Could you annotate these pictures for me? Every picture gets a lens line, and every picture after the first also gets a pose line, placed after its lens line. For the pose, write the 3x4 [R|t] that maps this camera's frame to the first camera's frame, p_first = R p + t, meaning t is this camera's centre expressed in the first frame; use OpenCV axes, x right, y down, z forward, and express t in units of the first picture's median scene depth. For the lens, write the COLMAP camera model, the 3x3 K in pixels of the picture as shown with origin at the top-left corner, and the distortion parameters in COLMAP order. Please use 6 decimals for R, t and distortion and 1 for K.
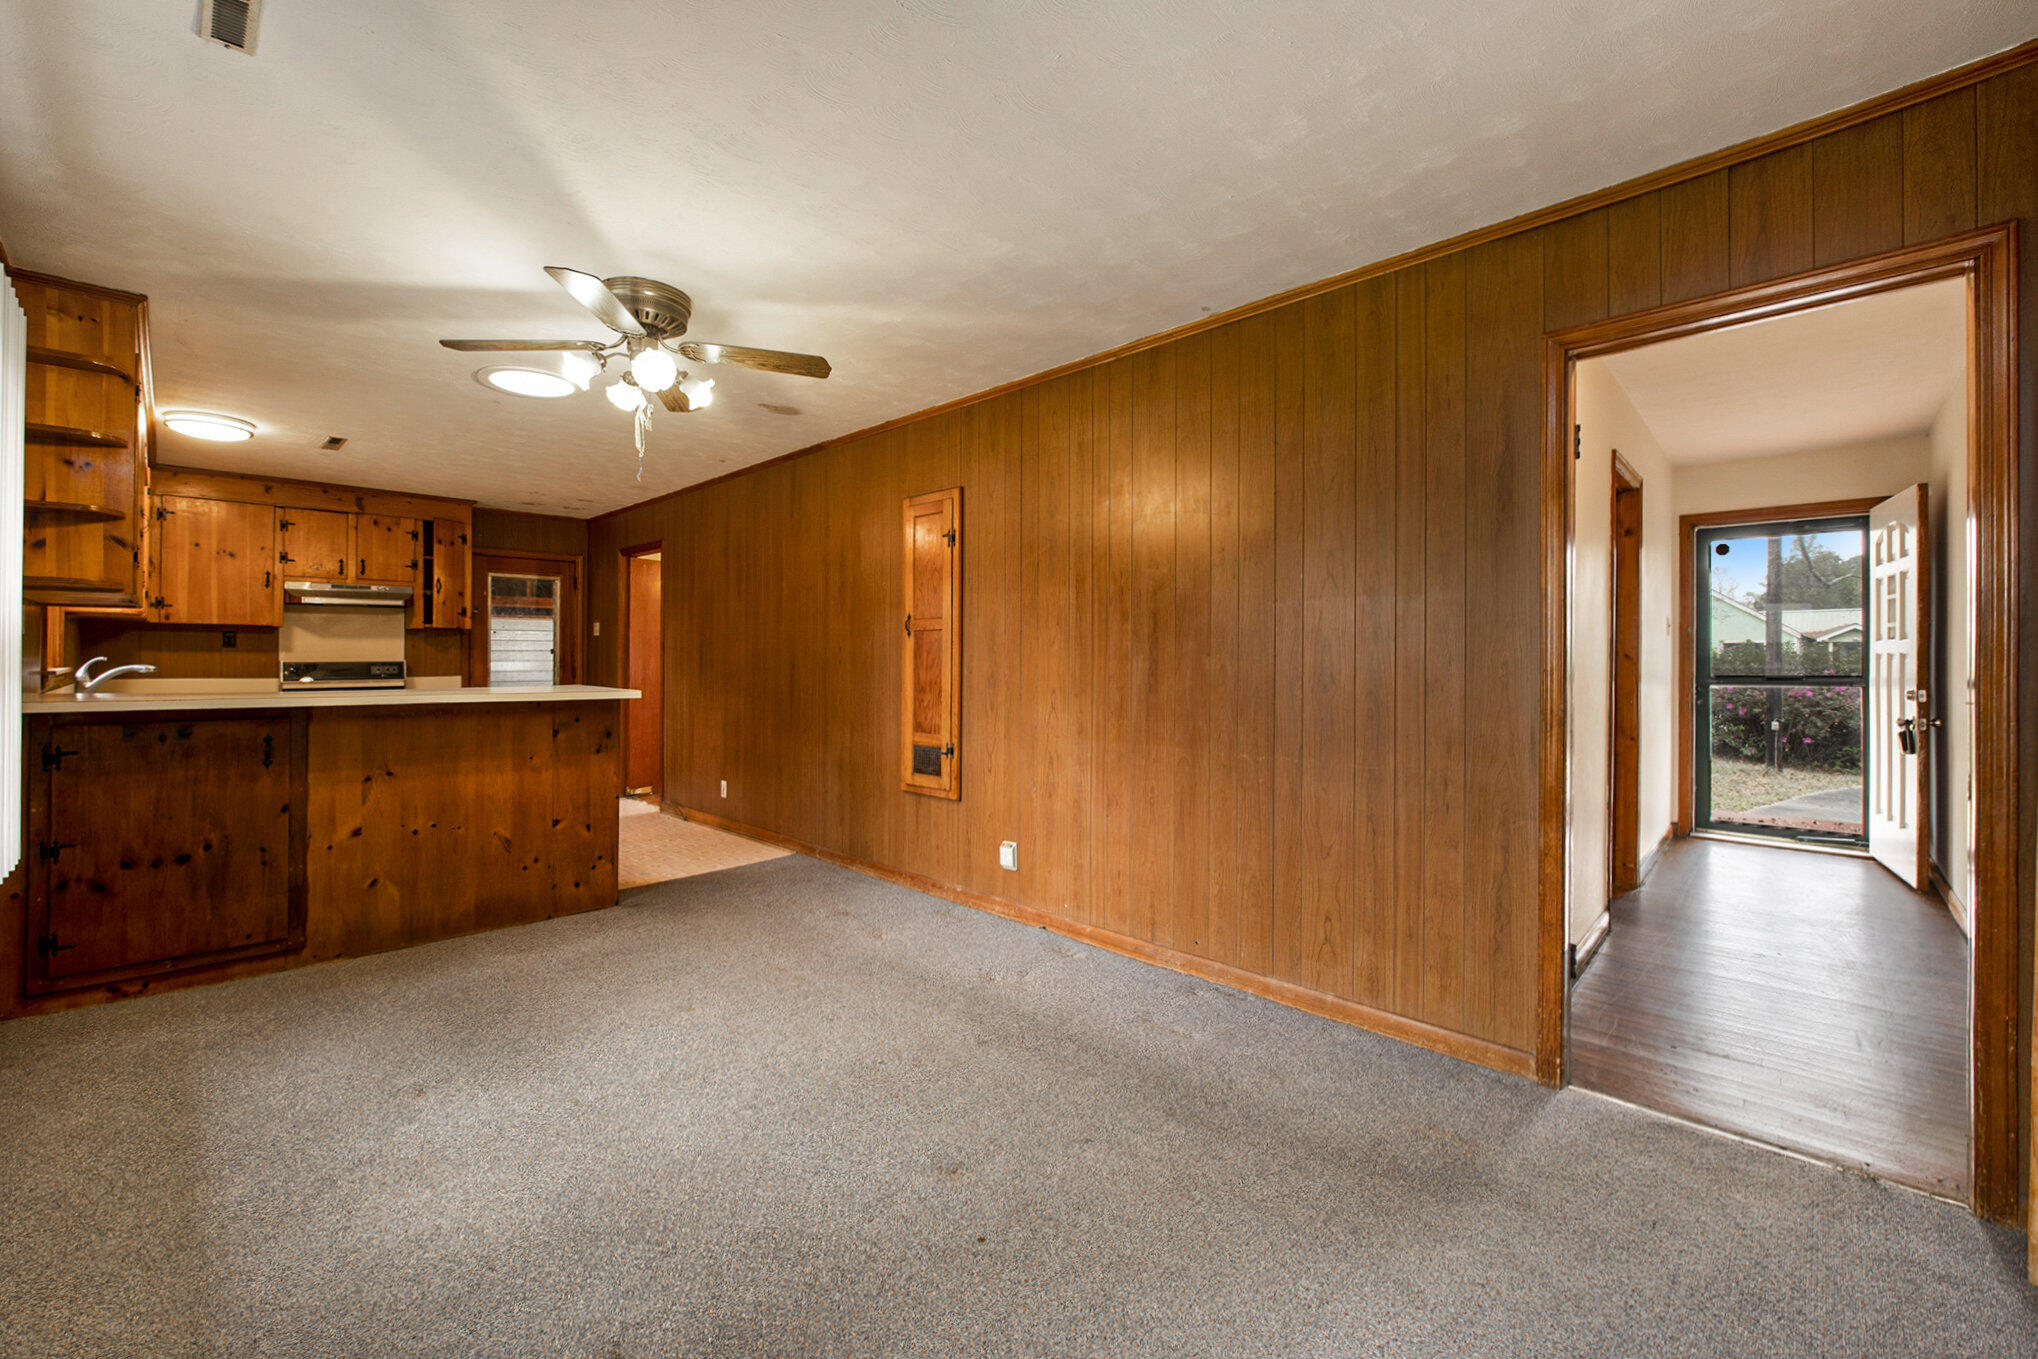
lens RADIAL K [[838.5, 0, 1044.9], [0, 838.5, 660.6], [0, 0, 1]] dist [-0.002258, -0.004491]
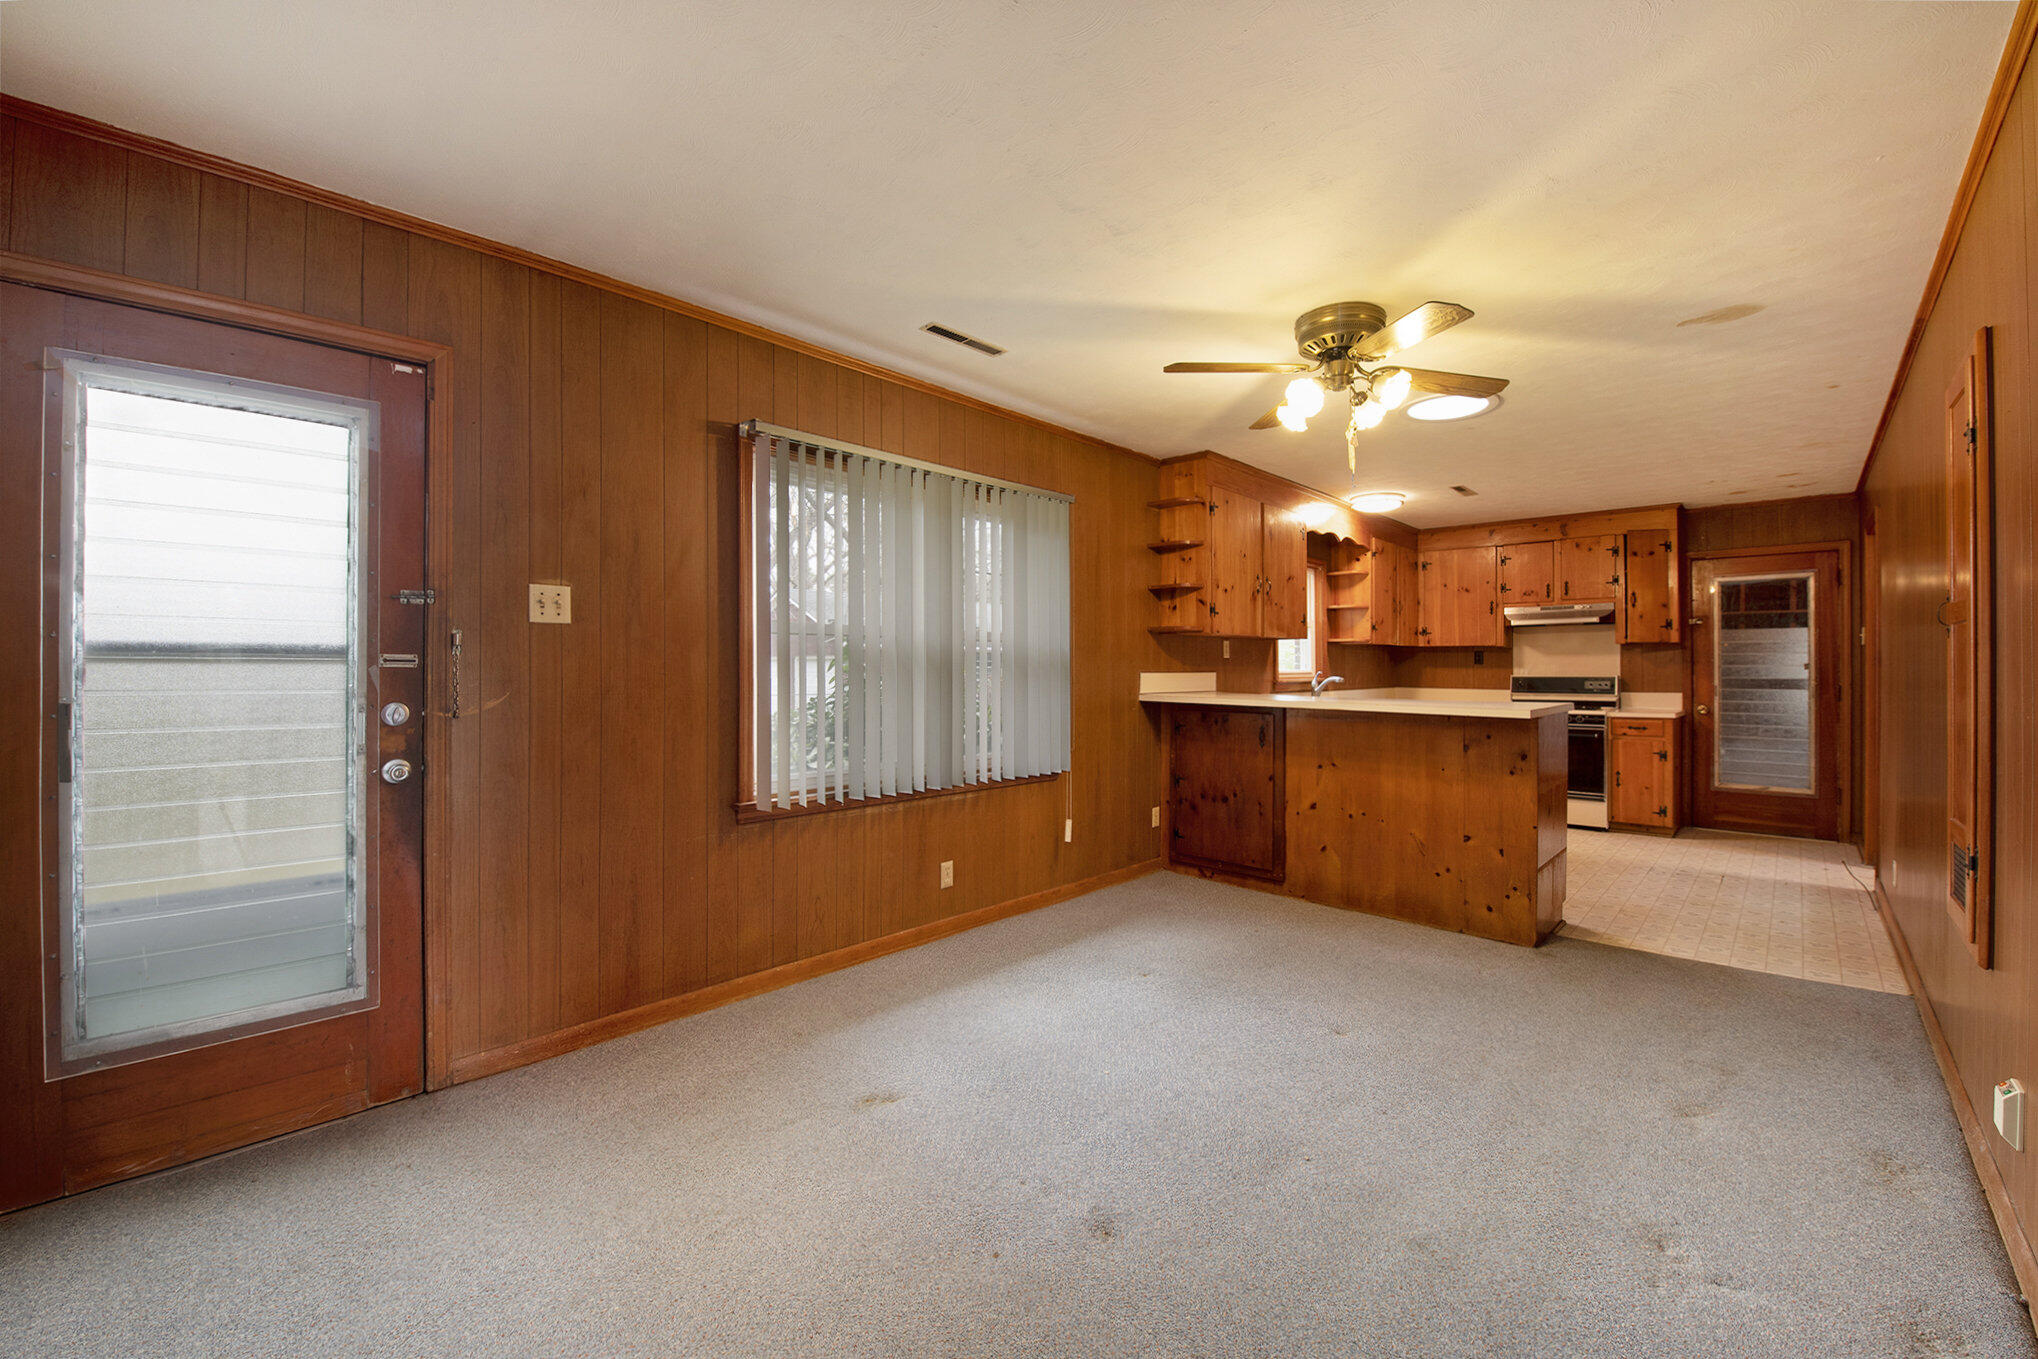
lens RADIAL K [[838.5, 0, 1006.4], [0, 838.5, 661.1], [0, 0, 1]] dist [-0.002258, -0.004491]
pose [[-0.018312, -0.010976, -0.999772, 0.422403], [-0.007919, 0.999910, -0.010832, -0.002013], [0.999801, 0.007719, -0.018397, 0.467966]]
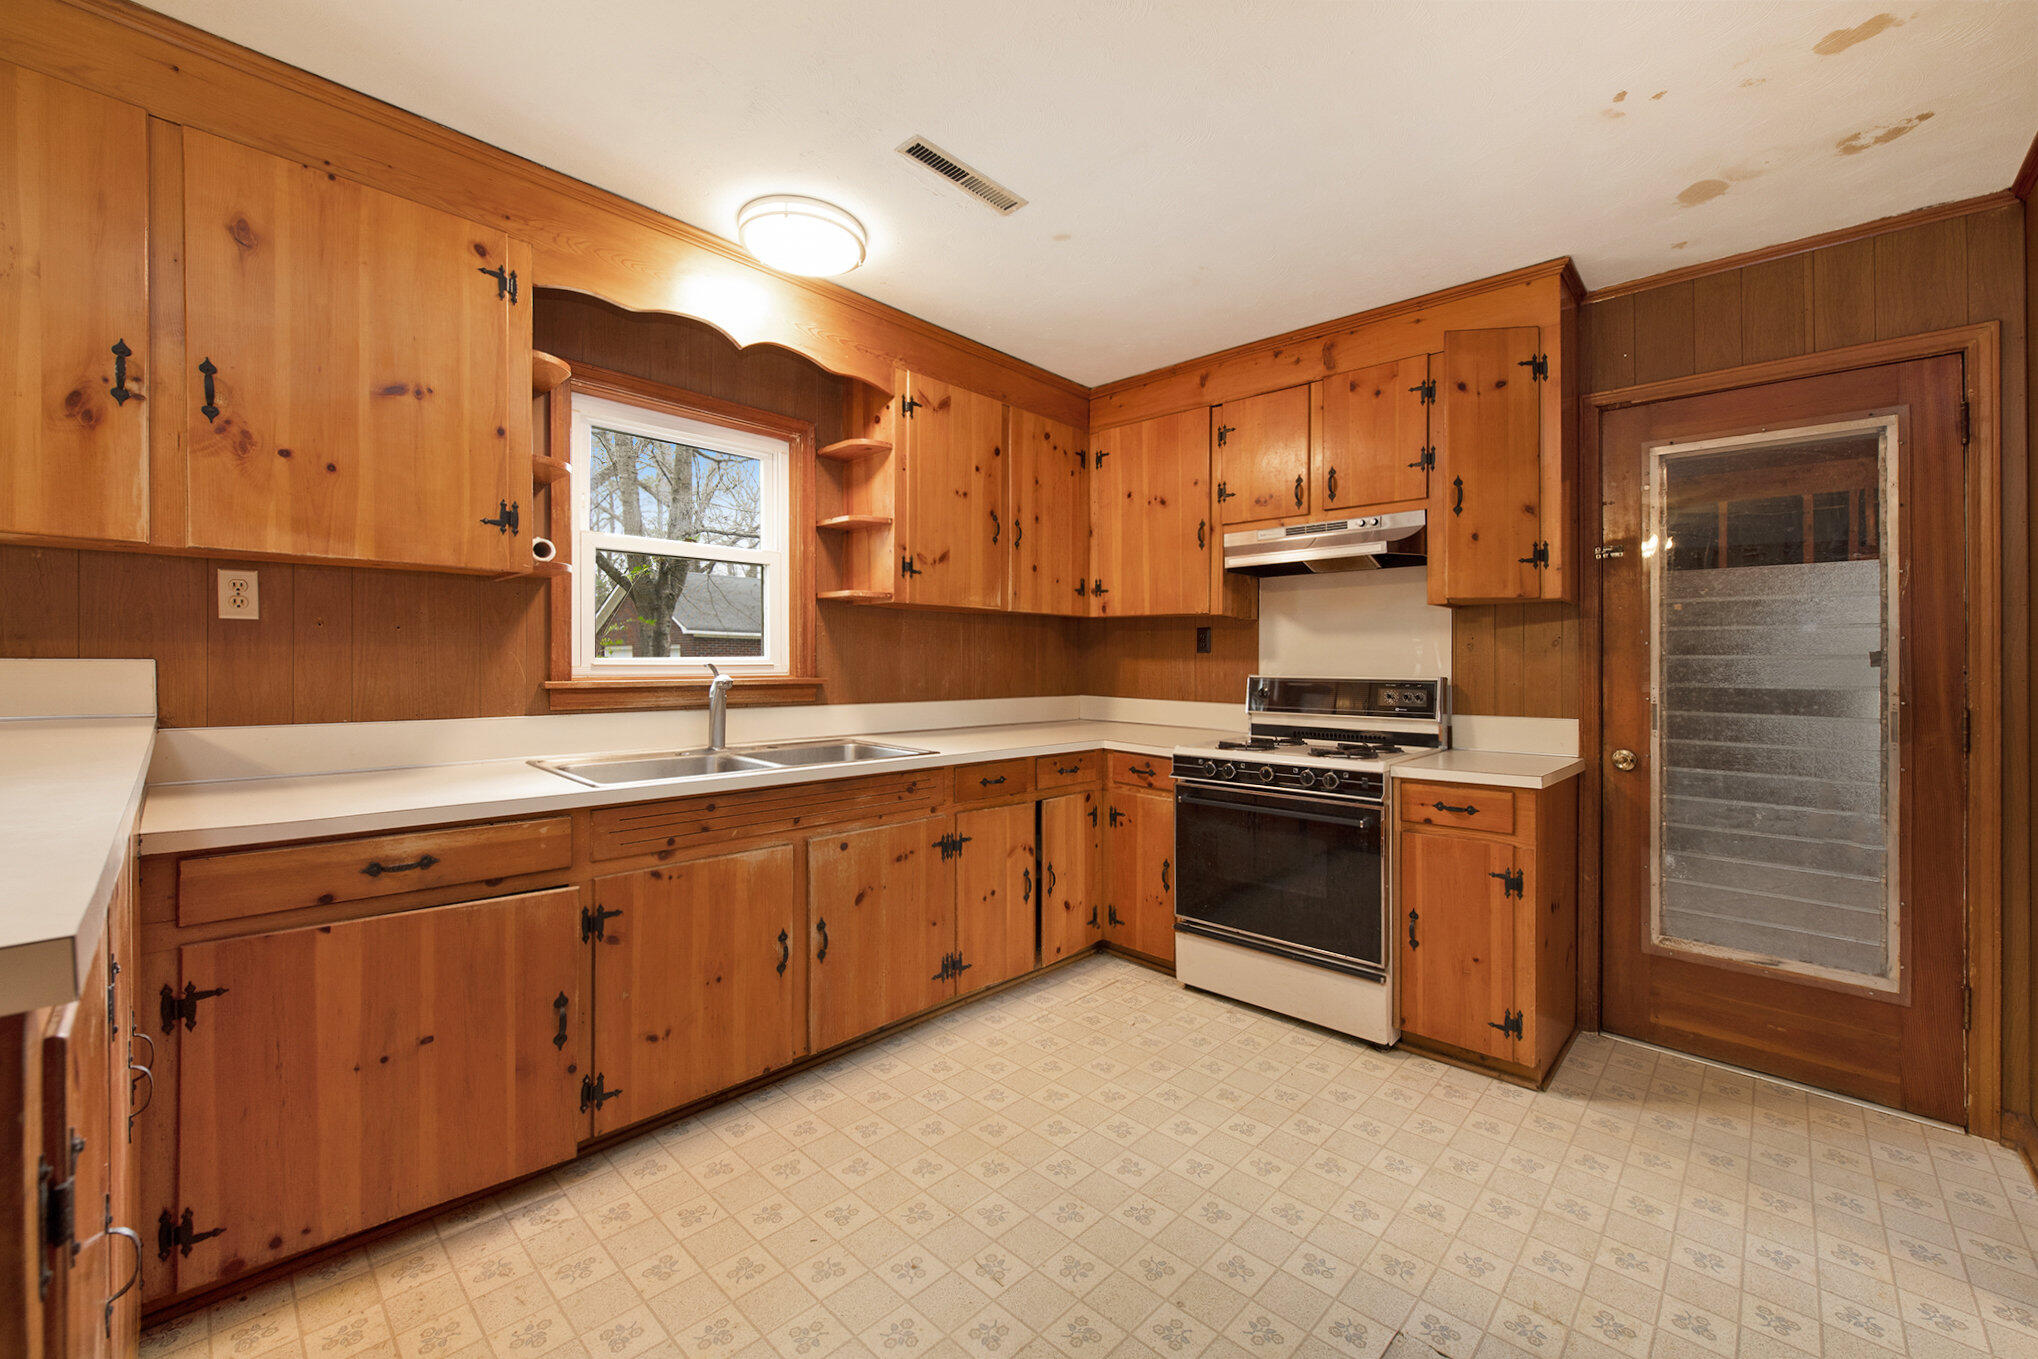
lens RADIAL K [[838.5, 0, 1016.0], [0, 838.5, 650.7], [0, 0, 1]] dist [-0.002258, -0.004491]
pose [[-0.008535, -0.017778, -0.999806, -0.514003], [-0.015311, 0.999727, -0.017646, -0.006097], [0.999846, 0.015157, -0.008805, 1.280019]]
